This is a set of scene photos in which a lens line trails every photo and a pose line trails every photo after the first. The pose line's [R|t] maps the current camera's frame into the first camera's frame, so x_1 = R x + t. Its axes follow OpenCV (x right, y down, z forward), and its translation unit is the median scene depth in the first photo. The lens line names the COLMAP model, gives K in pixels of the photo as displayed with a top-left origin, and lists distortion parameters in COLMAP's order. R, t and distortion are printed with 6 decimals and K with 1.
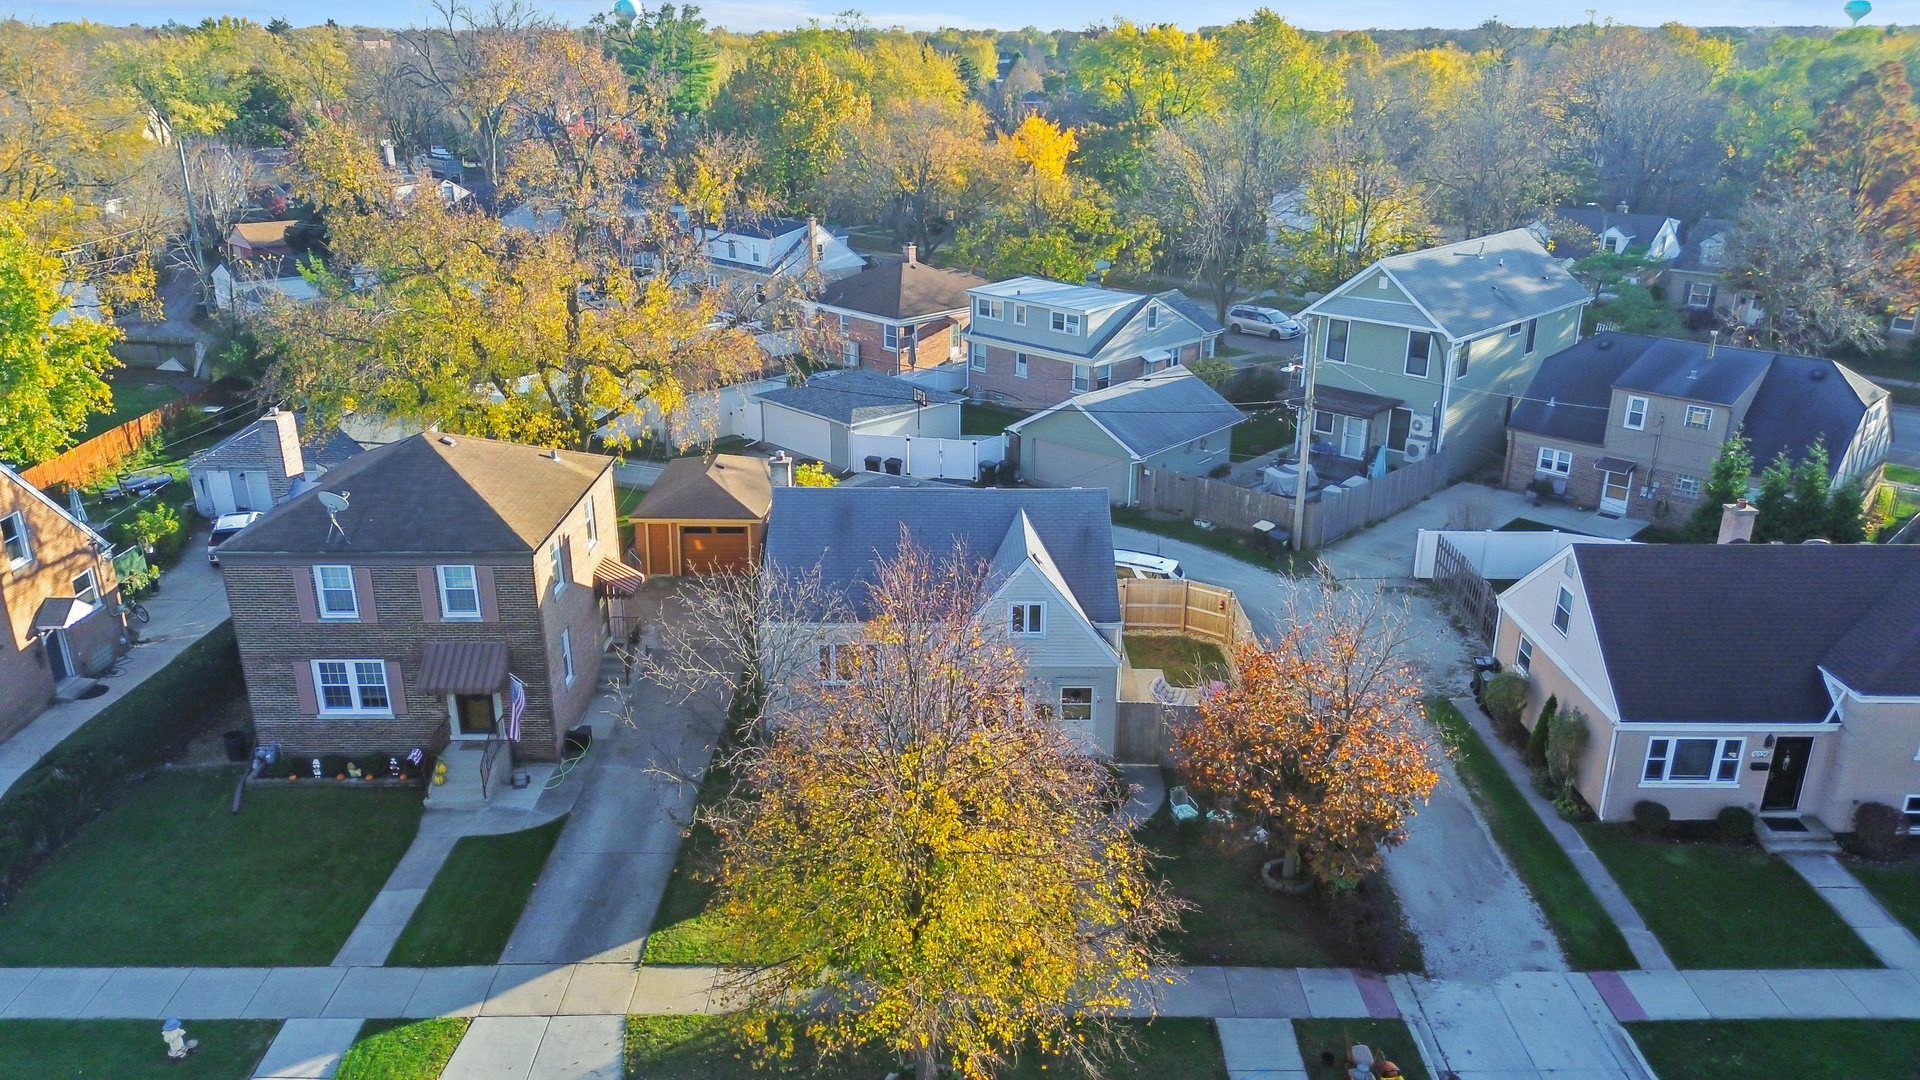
lens RADIAL K [[1348.6, 0, 956.5], [0, 1348.6, 546.1], [0, 0, 1]] dist [0.078497, -0.071537]
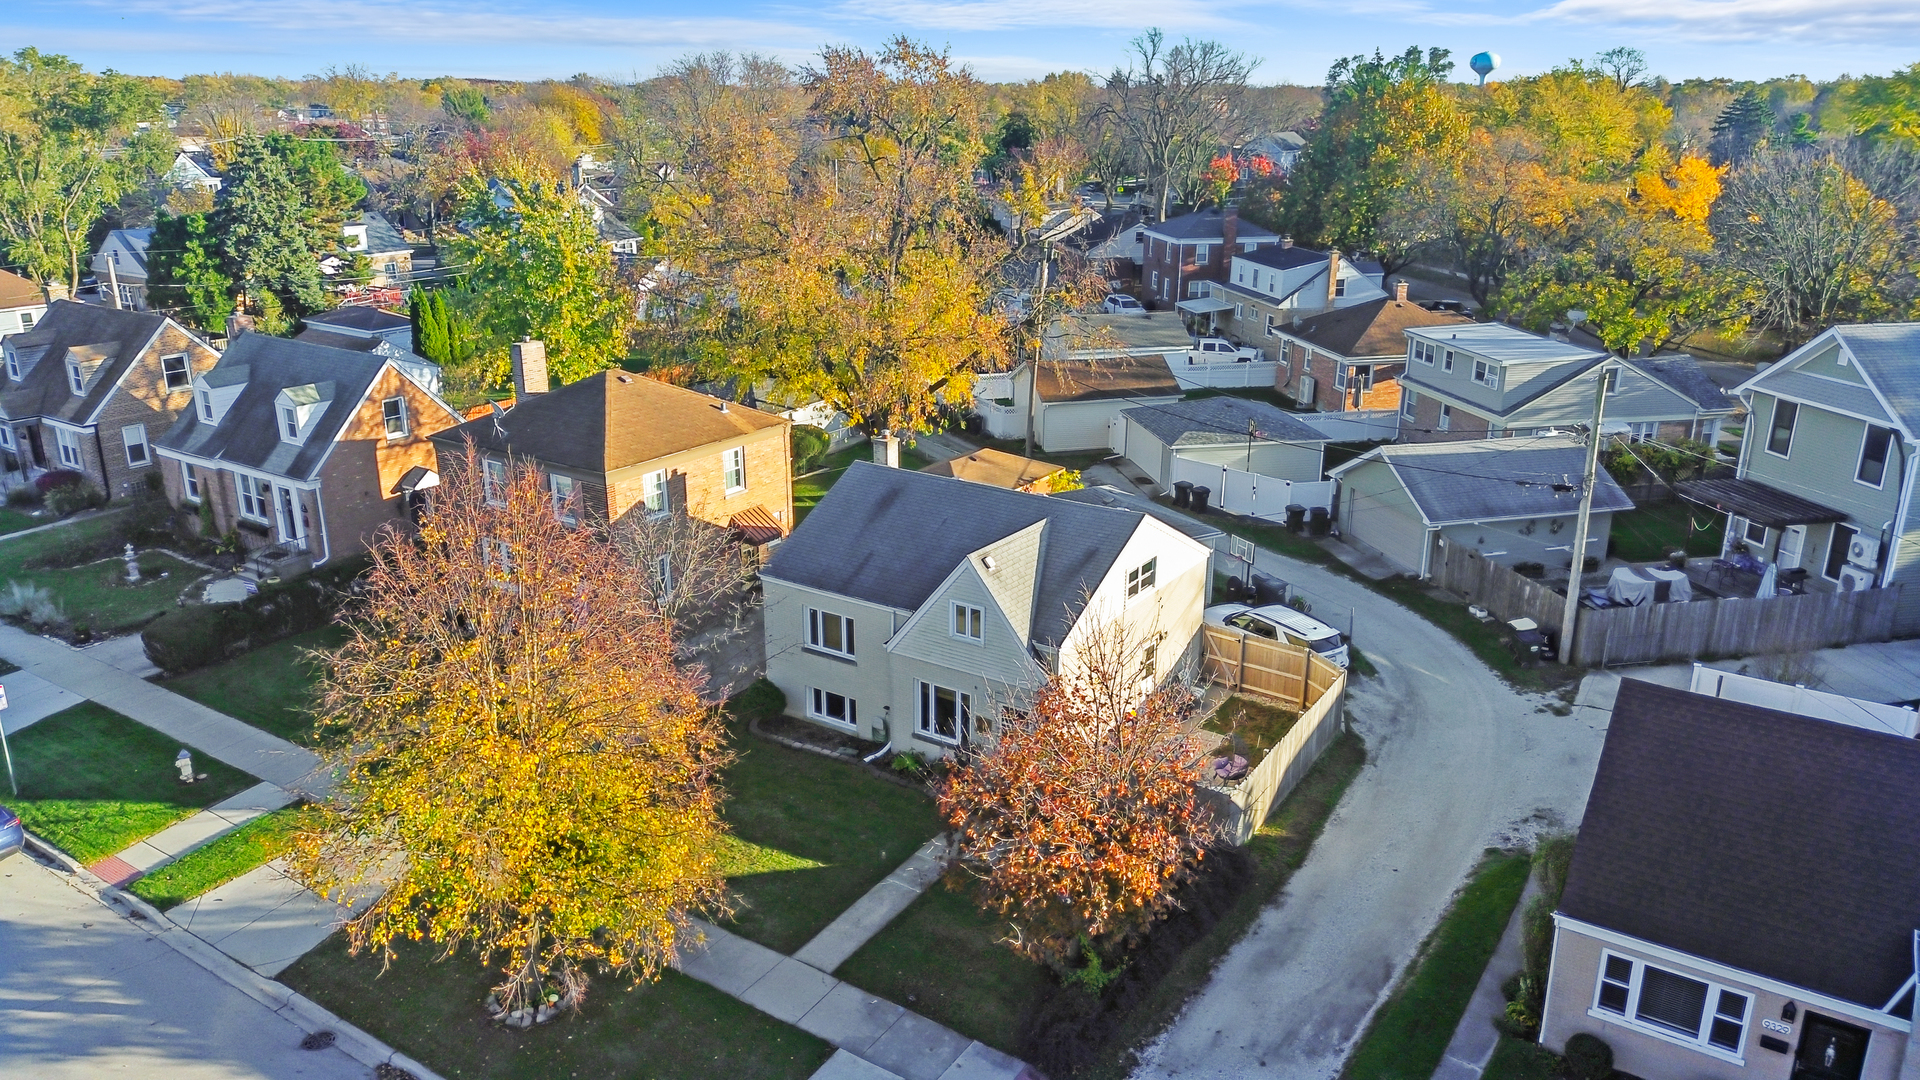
lens RADIAL K [[1348.6, 0, 956.5], [0, 1348.6, 546.1], [0, 0, 1]] dist [0.078497, -0.071537]
pose [[0.834321, 0.177271, -0.521999, 0.533398], [-0.195853, 0.980431, 0.019920, -0.015735], [0.515315, 0.085616, 0.852713, 0.178200]]
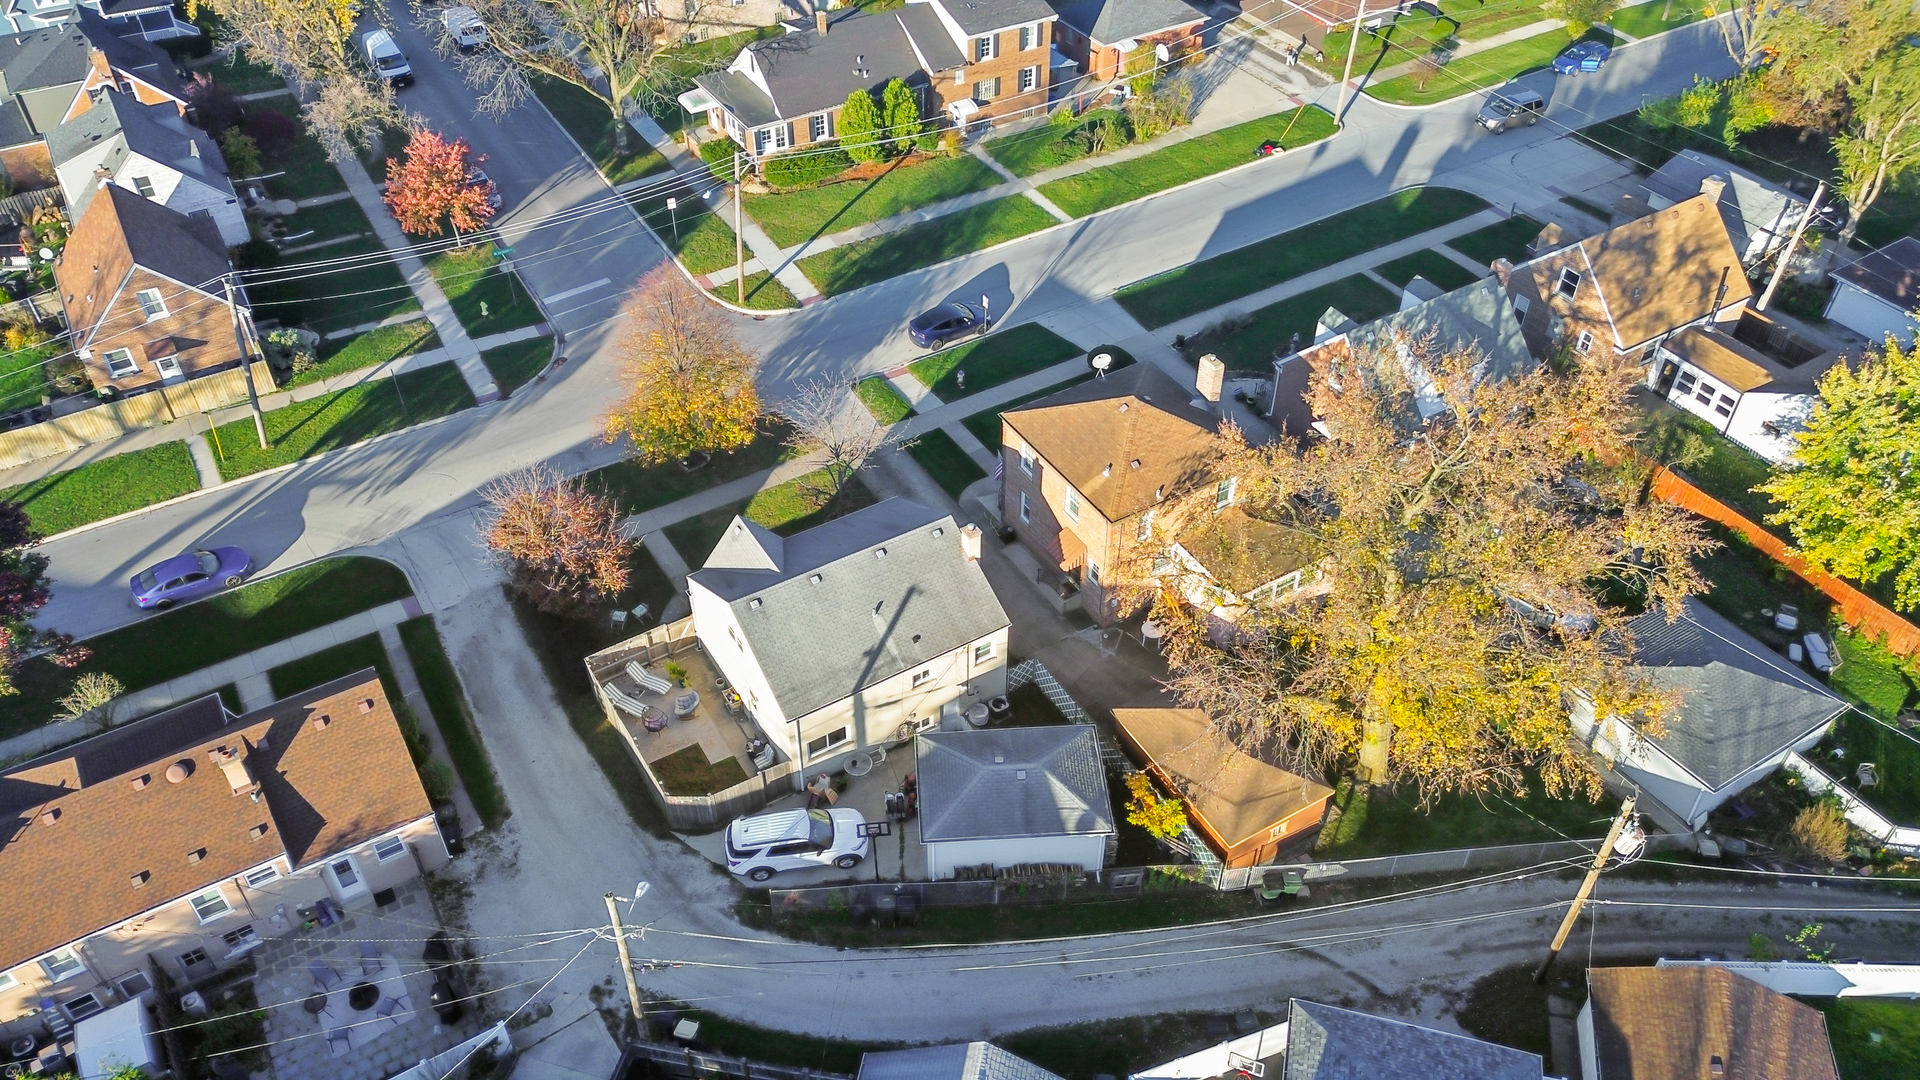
lens RADIAL K [[1348.6, 0, 956.5], [0, 1348.6, 546.1], [0, 0, 1]] dist [0.078497, -0.071537]
pose [[-0.853945, 0.345707, -0.388928, 0.443960], [-0.206142, 0.461521, 0.862846, -1.344235], [0.477791, 0.816997, -0.322849, 1.604254]]
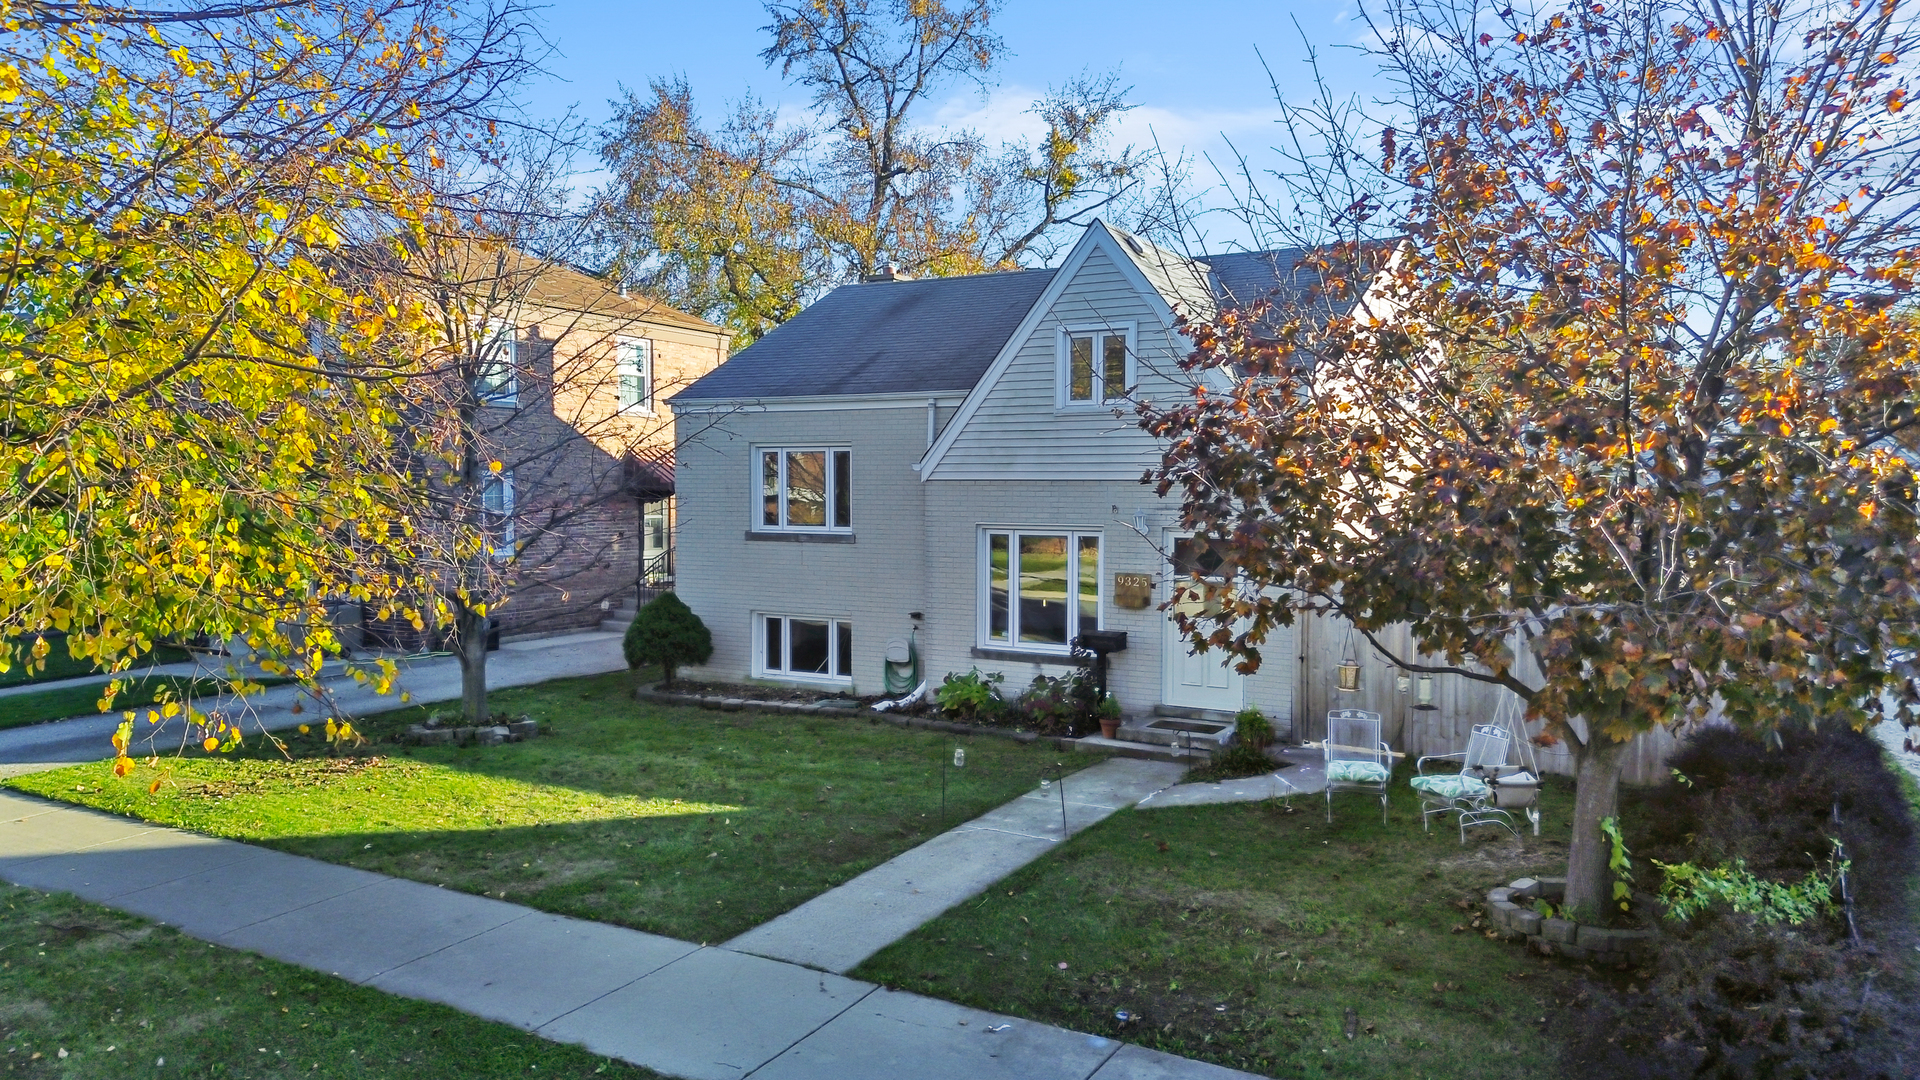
lens RADIAL K [[1348.6, 0, 956.5], [0, 1348.6, 546.1], [0, 0, 1]] dist [0.078497, -0.071537]
pose [[0.864644, 0.020190, -0.501980, 0.242628], [-0.179564, 0.945608, -0.271261, 0.250733], [0.469199, 0.324681, 0.821239, 0.618154]]
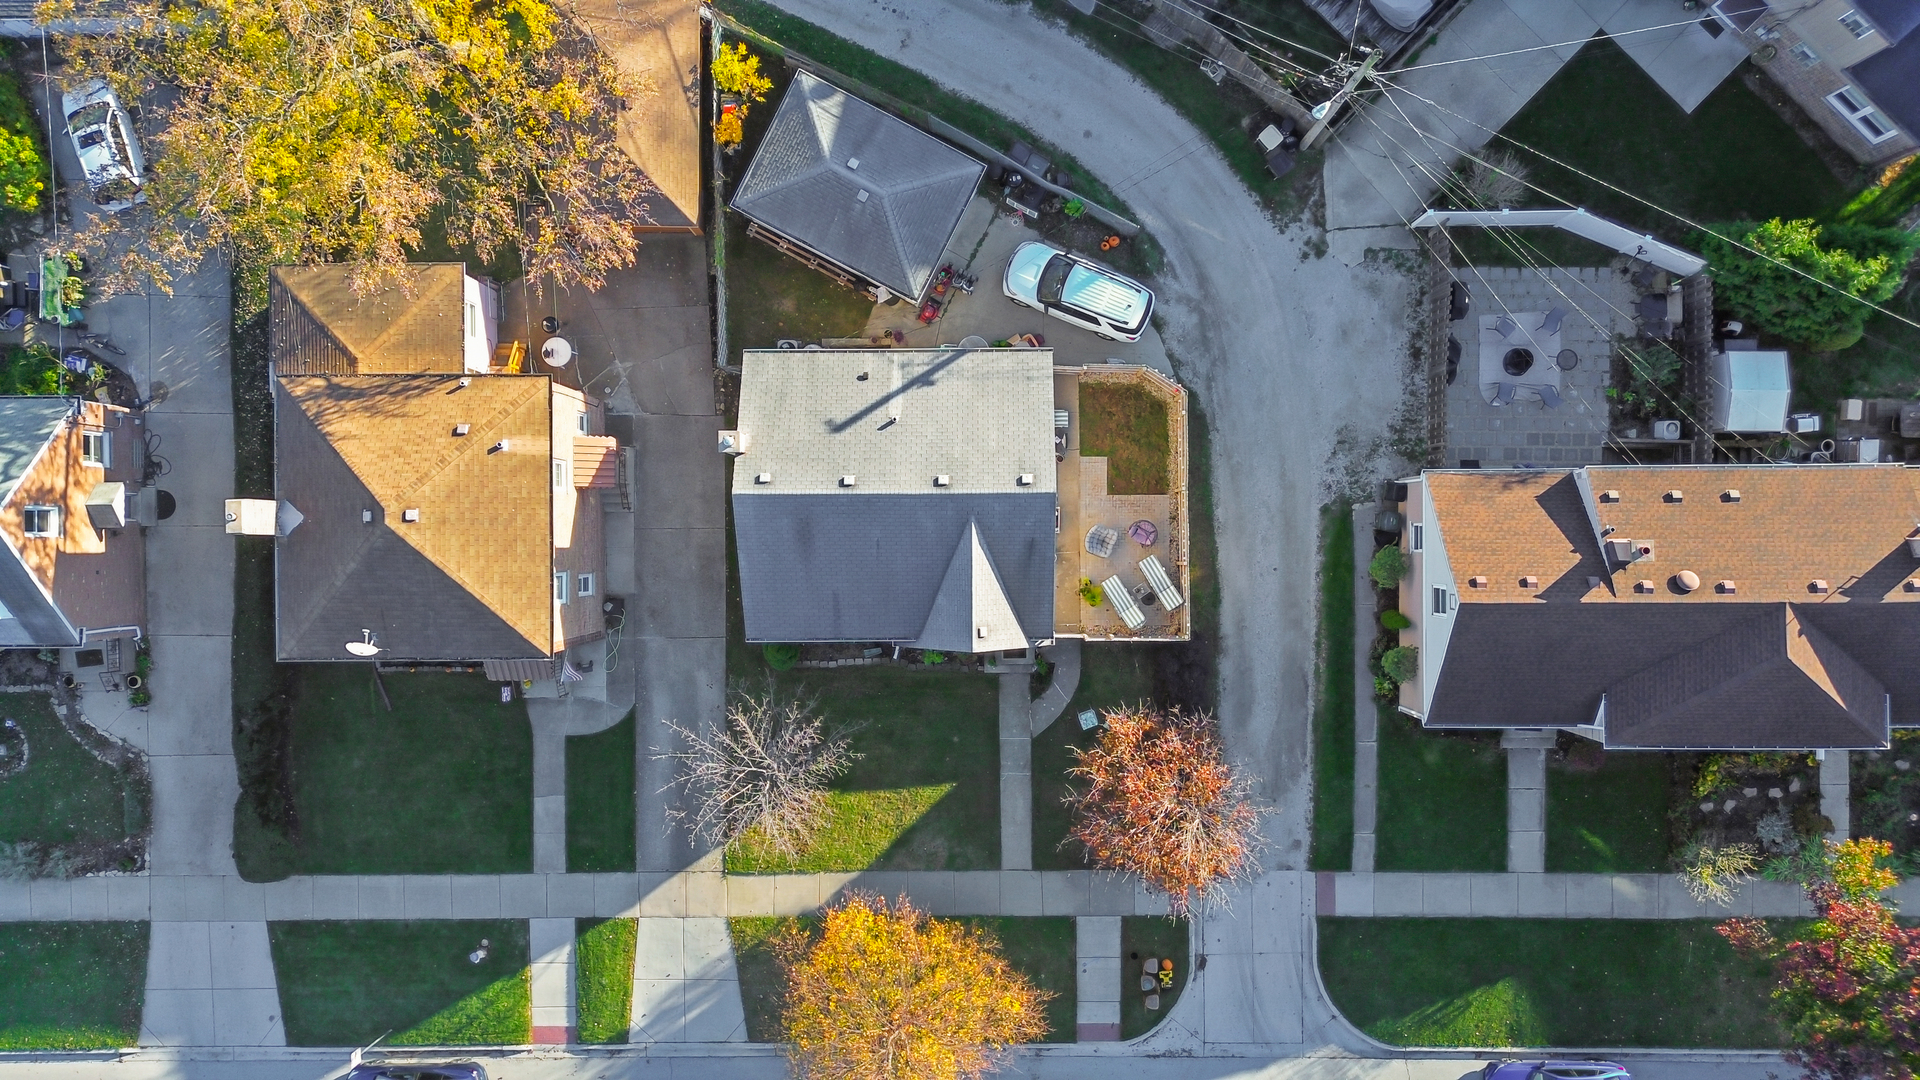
lens RADIAL K [[1348.6, 0, 956.5], [0, 1348.6, 546.1], [0, 0, 1]] dist [0.078497, -0.071537]
pose [[0.999766, -0.006712, -0.020556, 0.062492], [0.021605, 0.349212, 0.936795, -1.092430], [0.000890, -0.937020, 0.349275, 0.665467]]
